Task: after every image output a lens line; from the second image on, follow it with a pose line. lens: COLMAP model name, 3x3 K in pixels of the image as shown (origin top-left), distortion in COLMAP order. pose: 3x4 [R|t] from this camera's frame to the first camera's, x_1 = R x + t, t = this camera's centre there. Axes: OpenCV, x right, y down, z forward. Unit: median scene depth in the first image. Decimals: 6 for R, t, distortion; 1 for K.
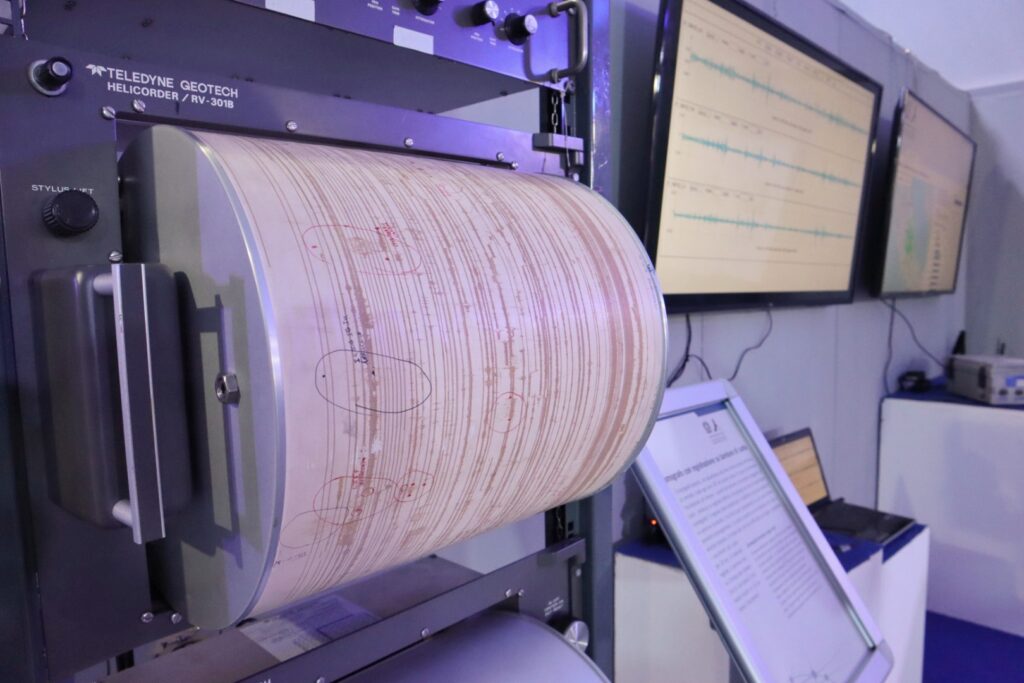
lens RADIAL K [[716.2, 0, 513.1], [0, 716.2, 344.7], [0, 0, 1]] dist [-0.058478, -0.000757]
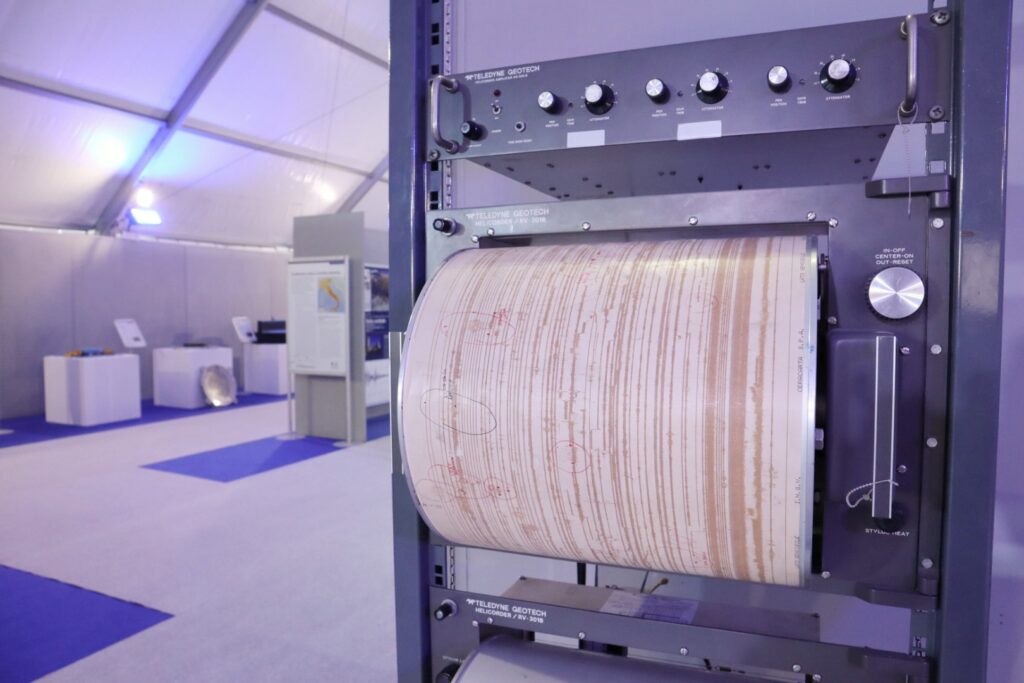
lens RADIAL K [[716.2, 0, 513.7], [0, 716.2, 343.5], [0, 0, 1]] dist [-0.058478, -0.000757]
pose [[0.365130, 0.067241, -0.928525, 1.155017], [-0.083352, 0.995744, 0.039332, -0.150946], [0.927218, 0.063033, 0.369180, 0.448619]]
